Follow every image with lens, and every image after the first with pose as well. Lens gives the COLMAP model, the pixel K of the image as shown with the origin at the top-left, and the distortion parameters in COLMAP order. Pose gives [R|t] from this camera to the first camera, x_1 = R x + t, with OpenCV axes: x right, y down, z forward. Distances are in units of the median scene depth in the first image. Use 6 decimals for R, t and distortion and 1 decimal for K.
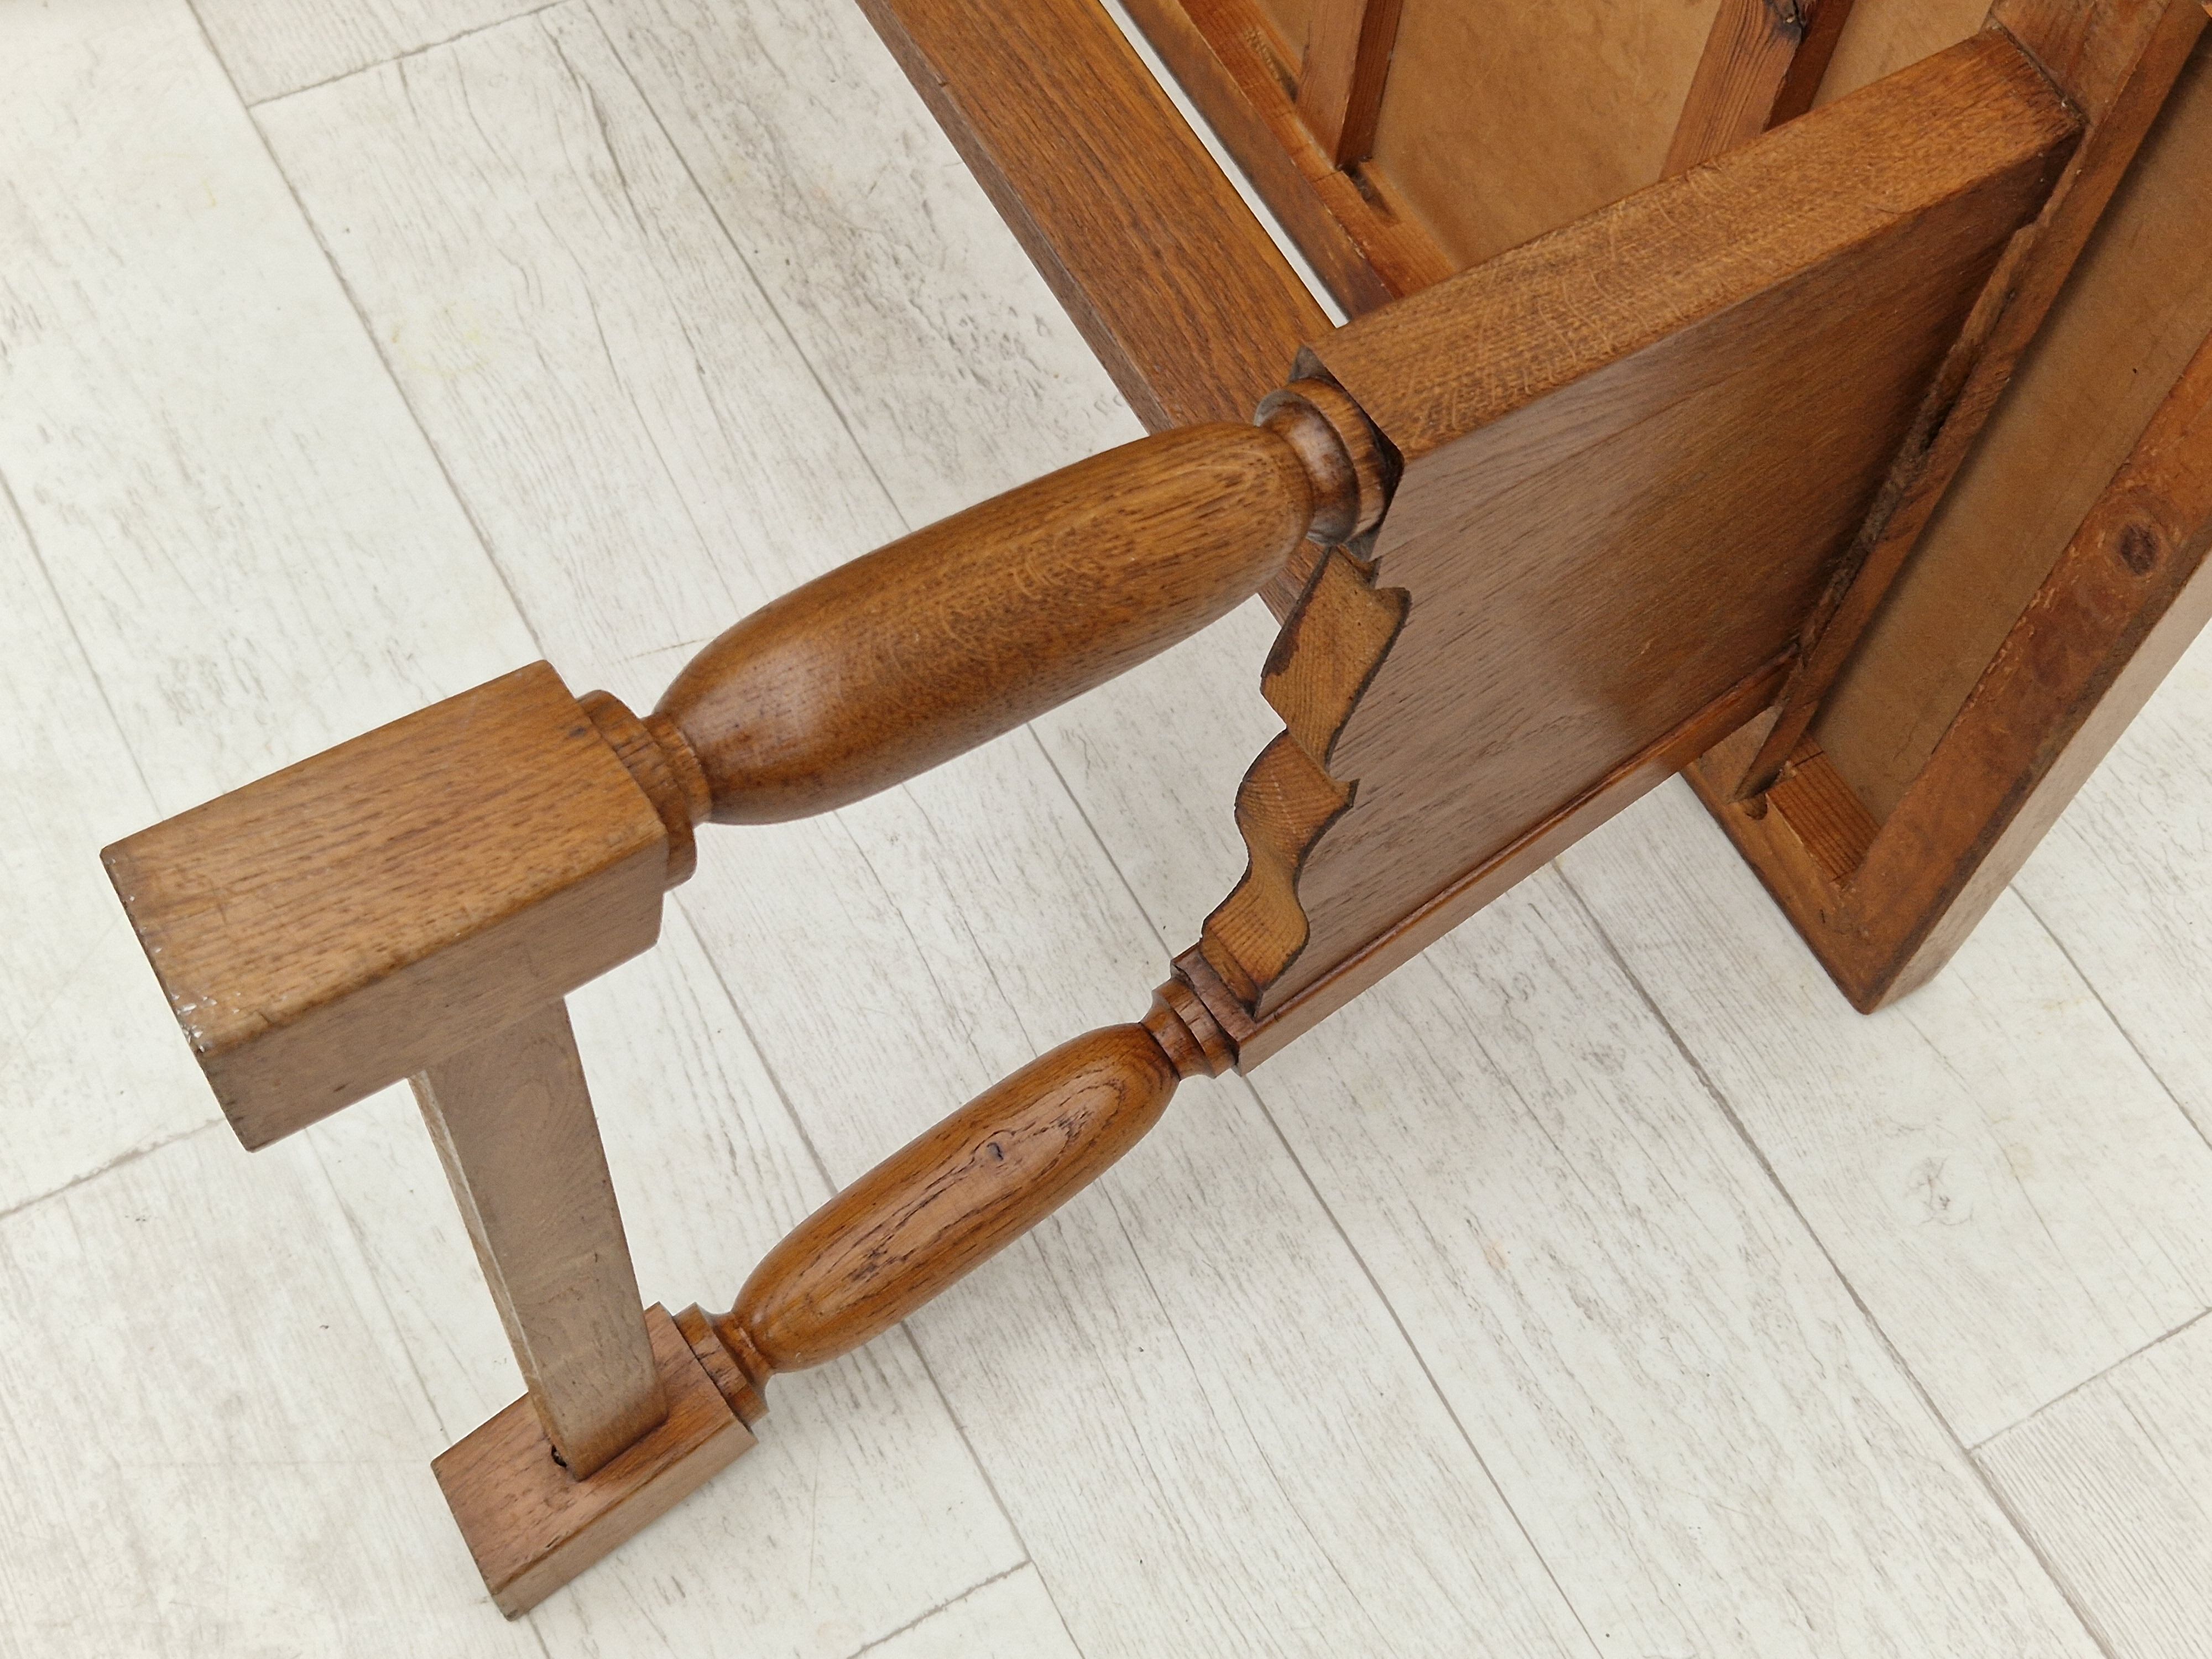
lens RADIAL K [[2867.1, 0, 1133.9], [0, 2867.1, 837.5], [0, 0, 1]] dist [0.069998, 0.000000]
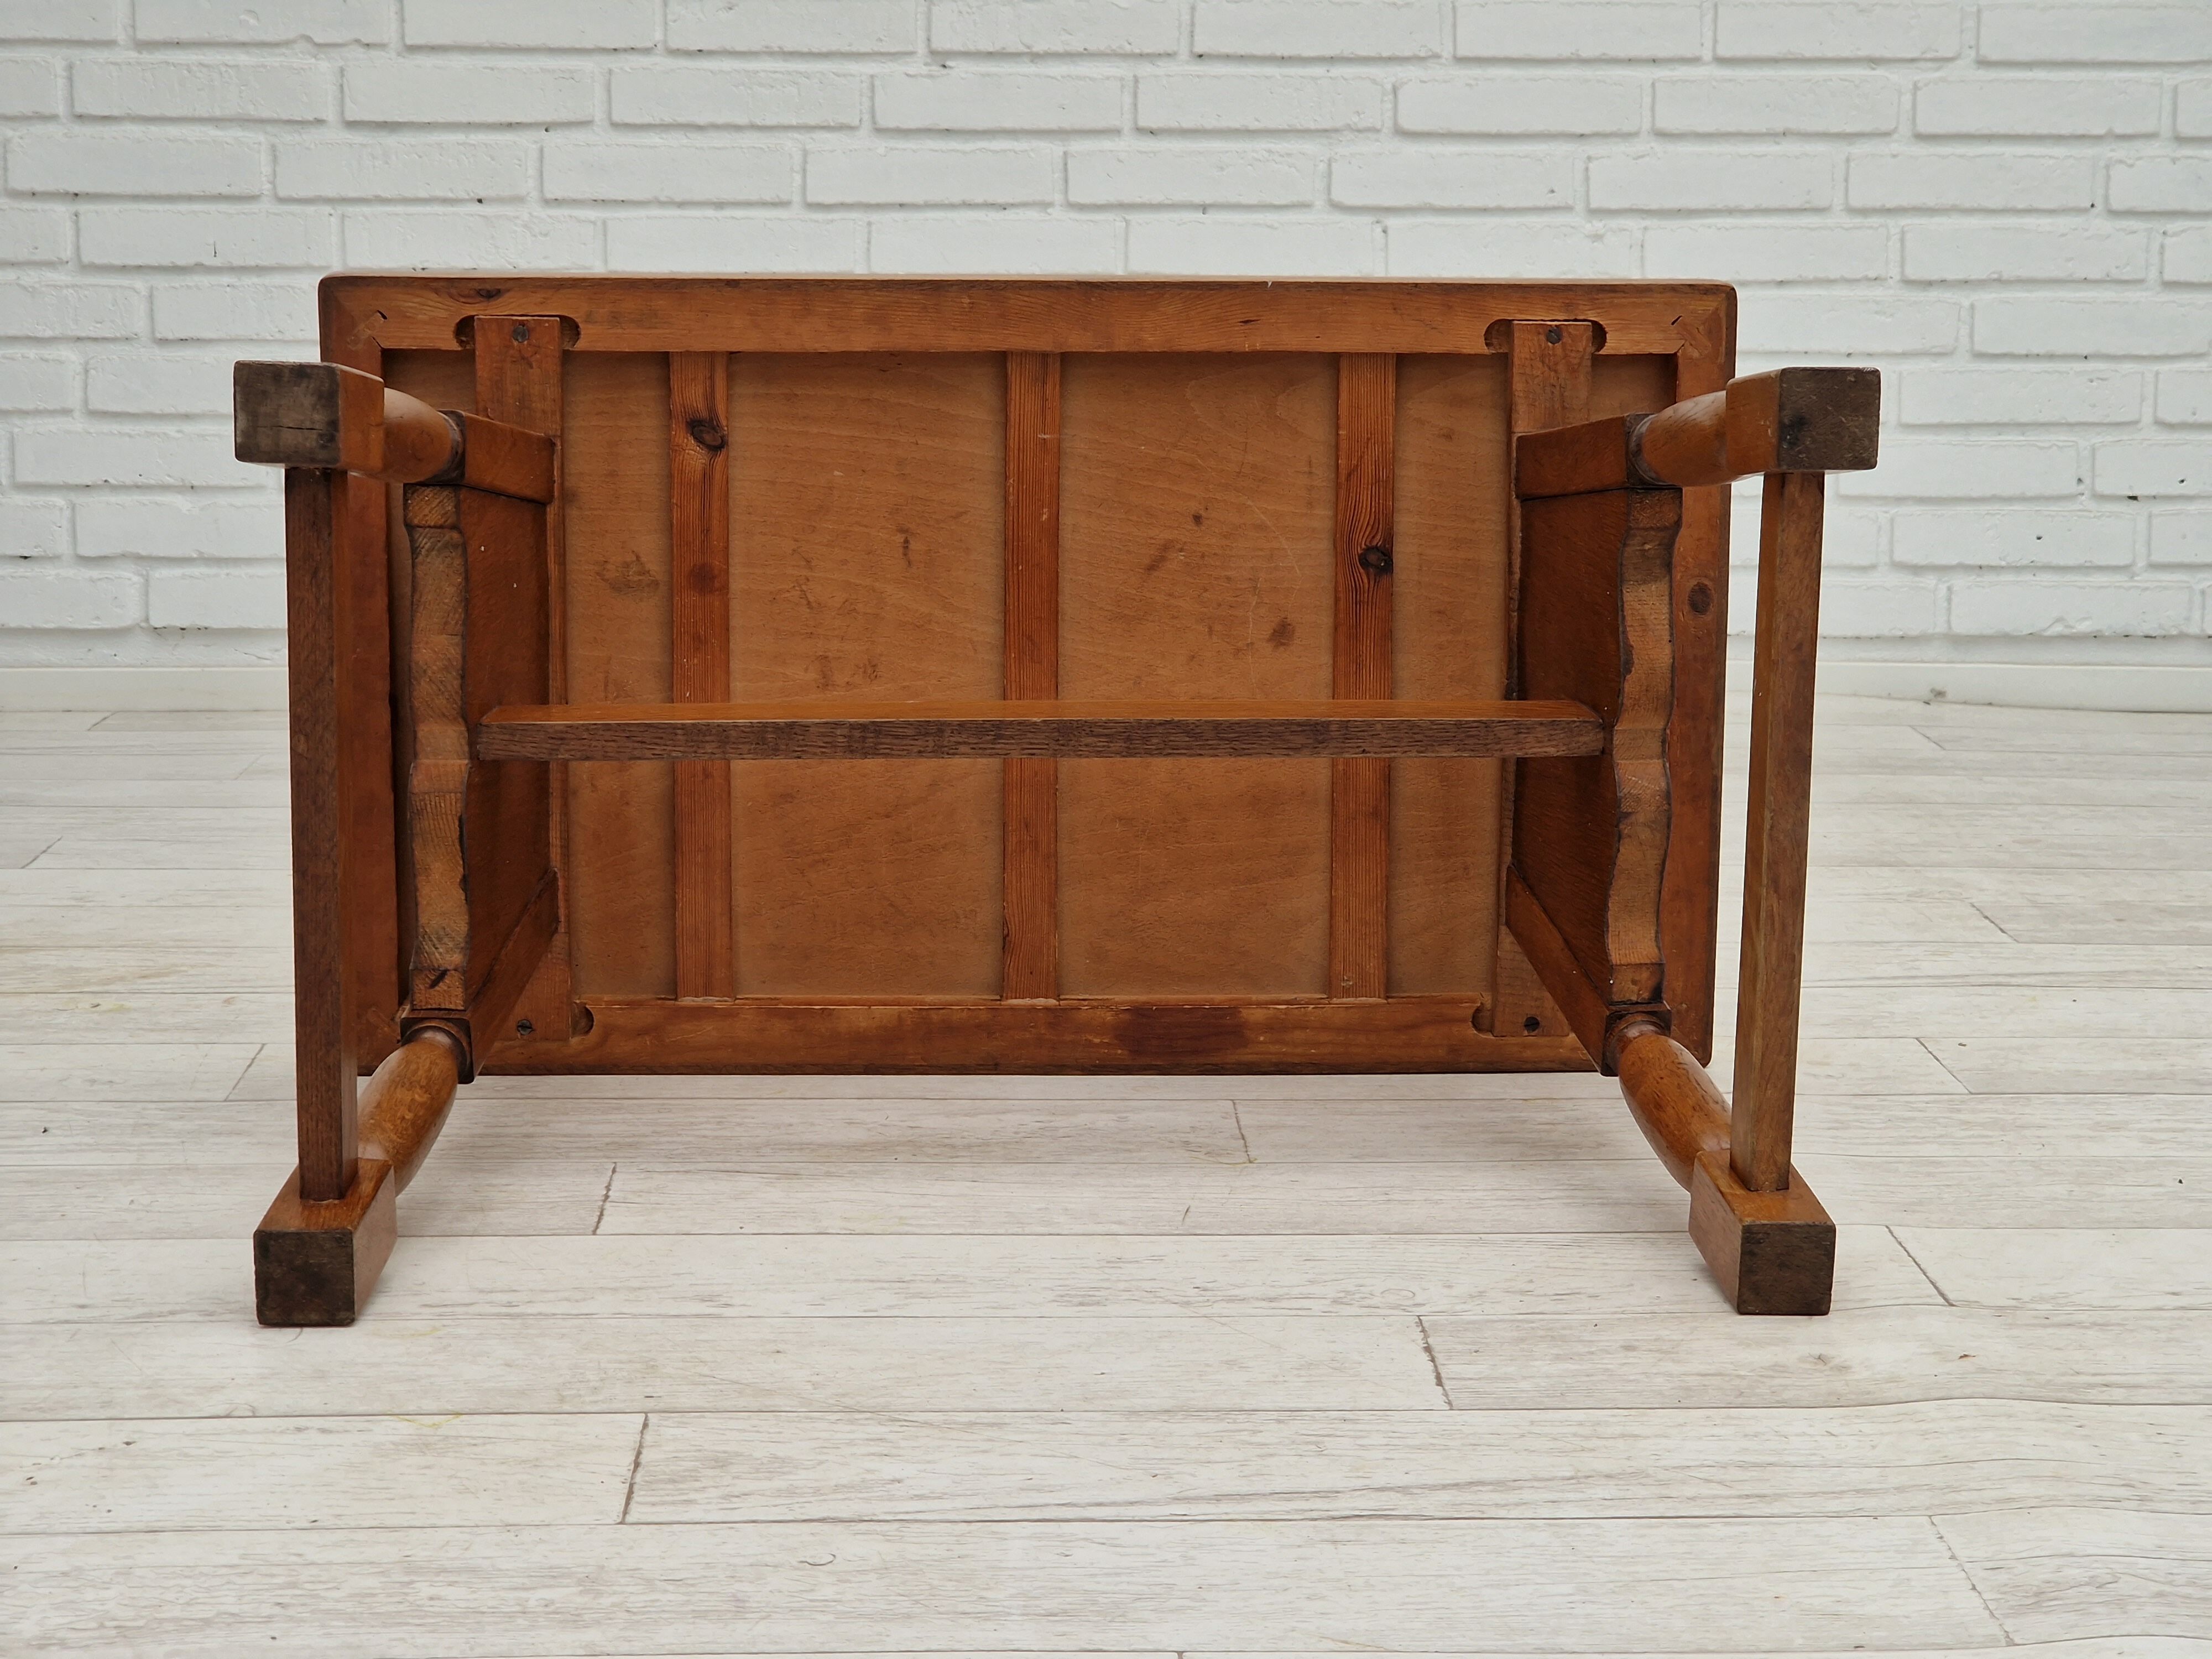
lens RADIAL K [[4185.9, 0, 1109.4], [0, 4185.9, 939.0], [0, 0, 1]] dist [0.060199, 0.000000]
pose [[0.456866, -0.252959, 0.852810, -2.194512], [0.799271, 0.537535, -0.268741, 0.445313], [-0.390435, 0.804405, 0.447765, -0.019821]]
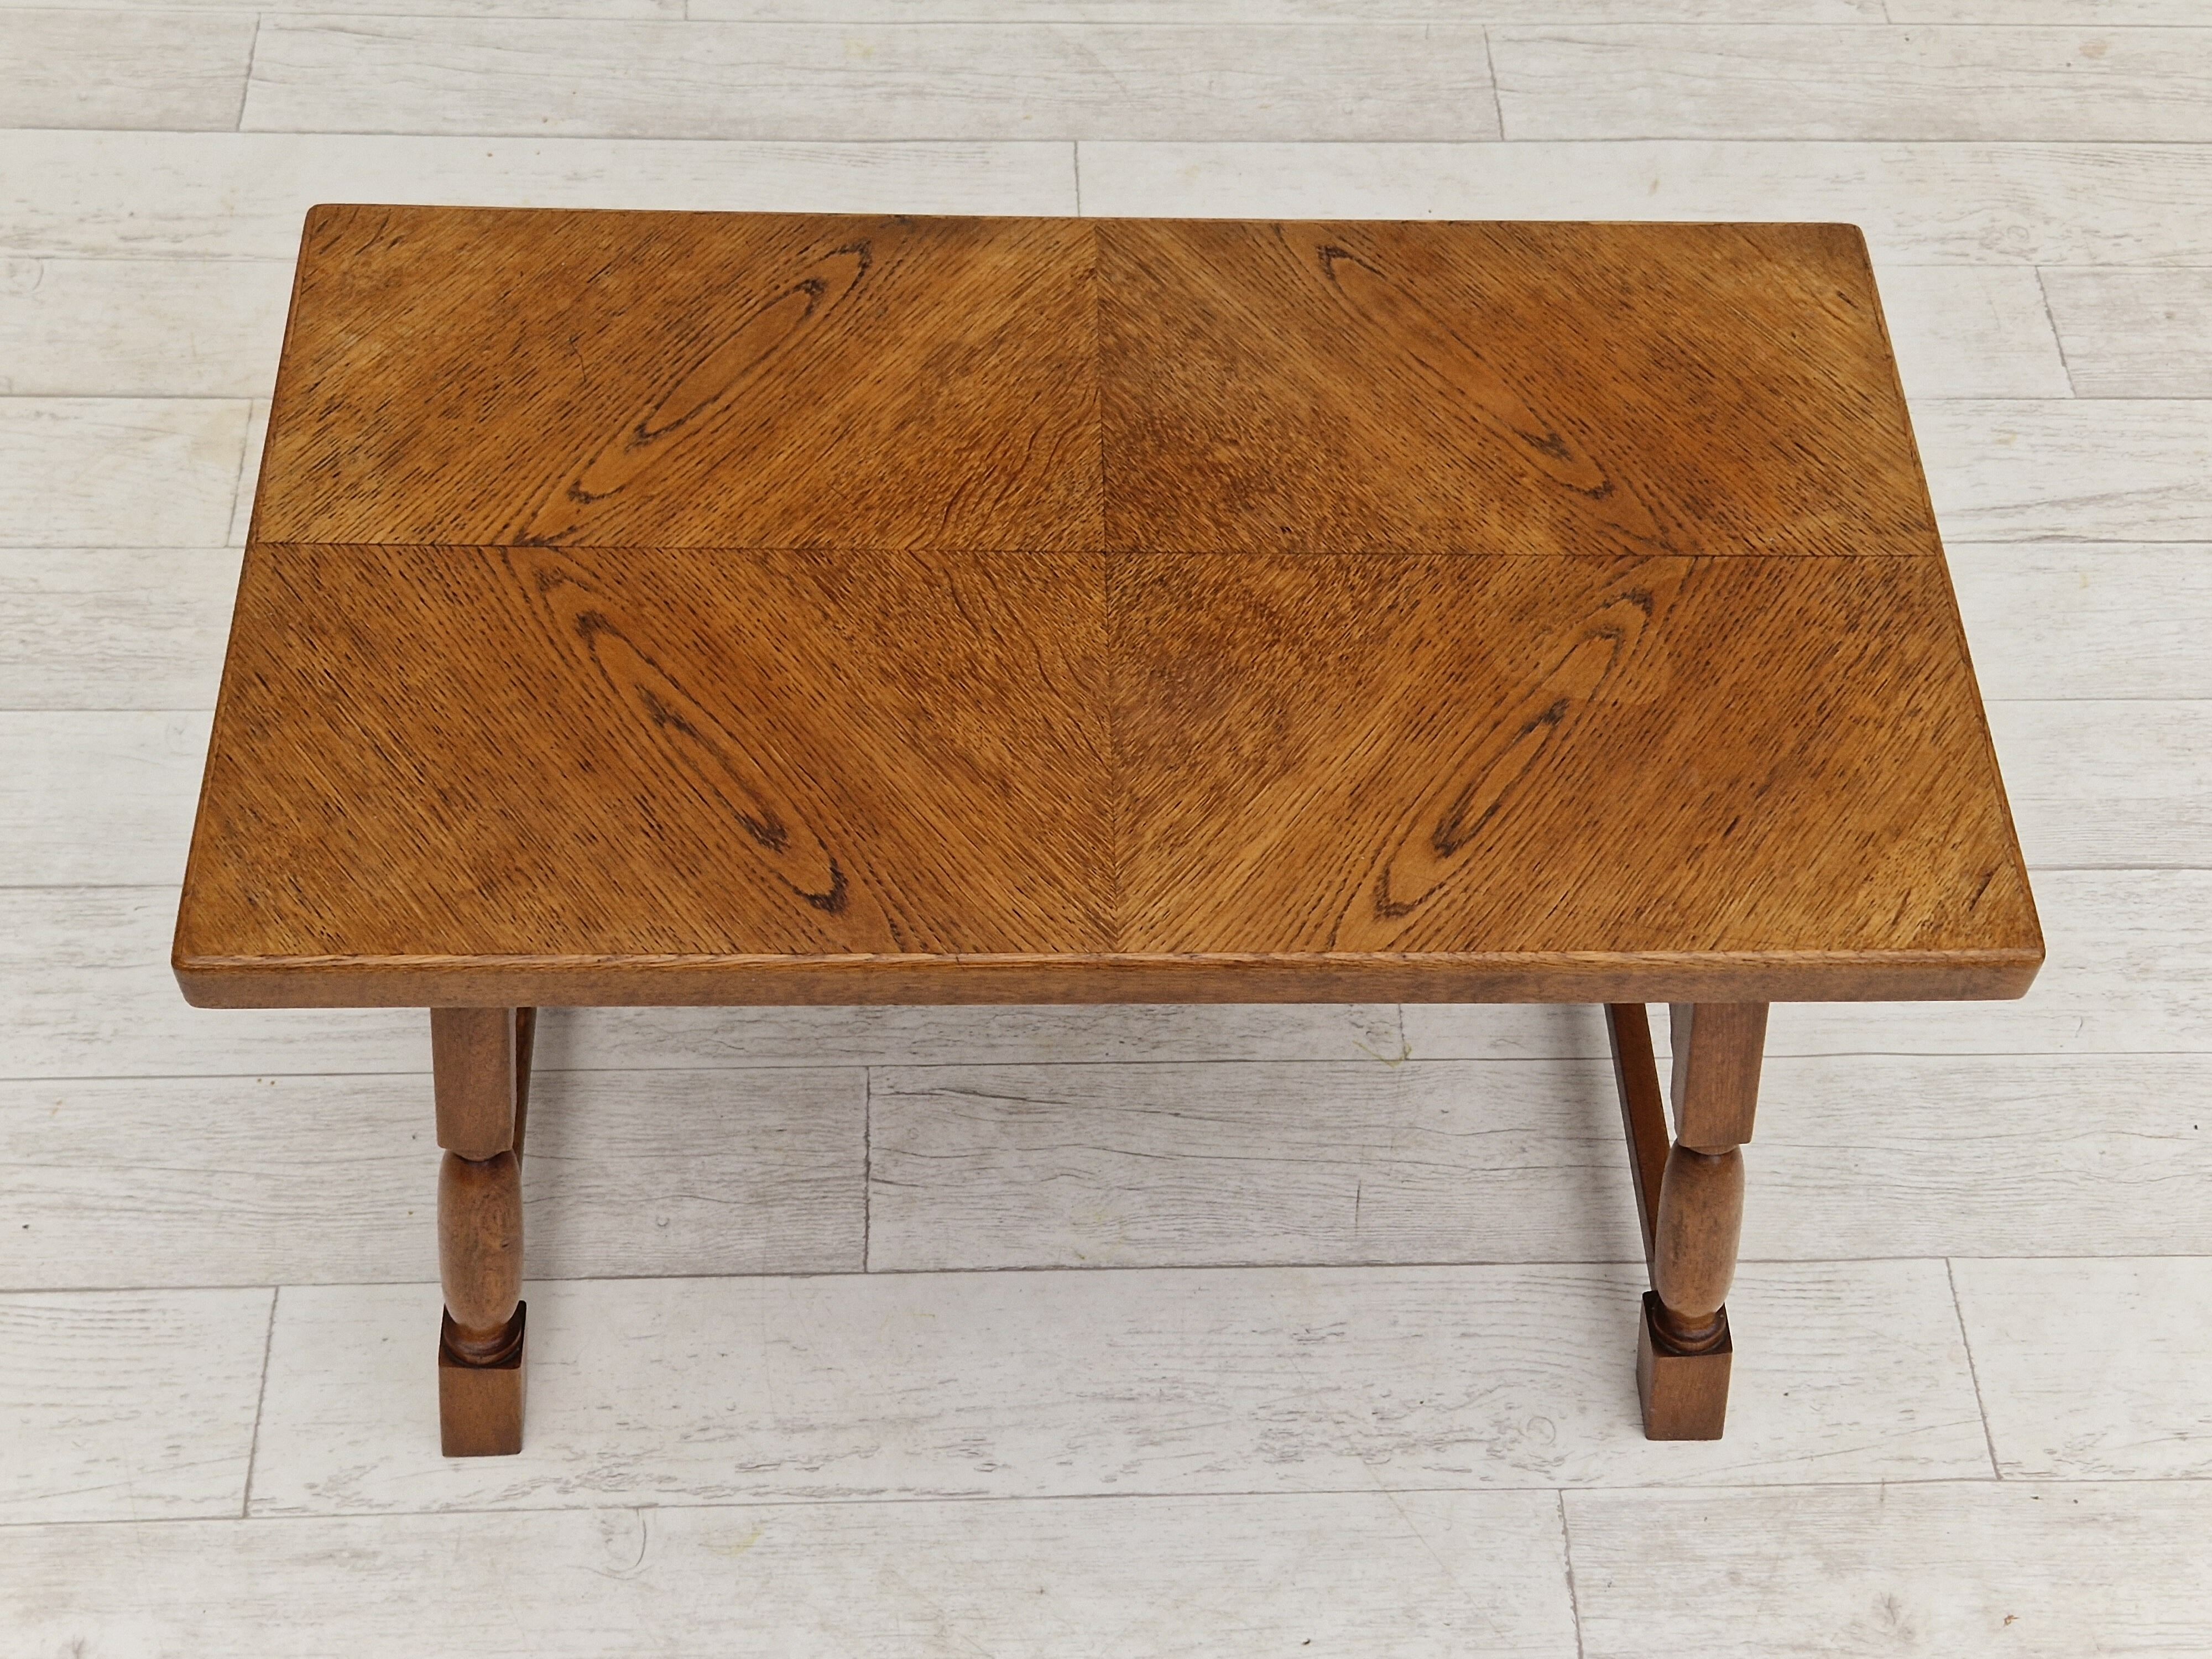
lens RADIAL K [[2867.1, 0, 1091.6], [0, 2867.1, 851.9], [0, 0, 1]] dist [0.069998, 0.000000]
pose [[0.459449, -0.761438, 0.457295, -0.973210], [0.783531, 0.589936, 0.195076, -0.734700], [-0.418313, 0.268677, 0.867656, -0.516903]]
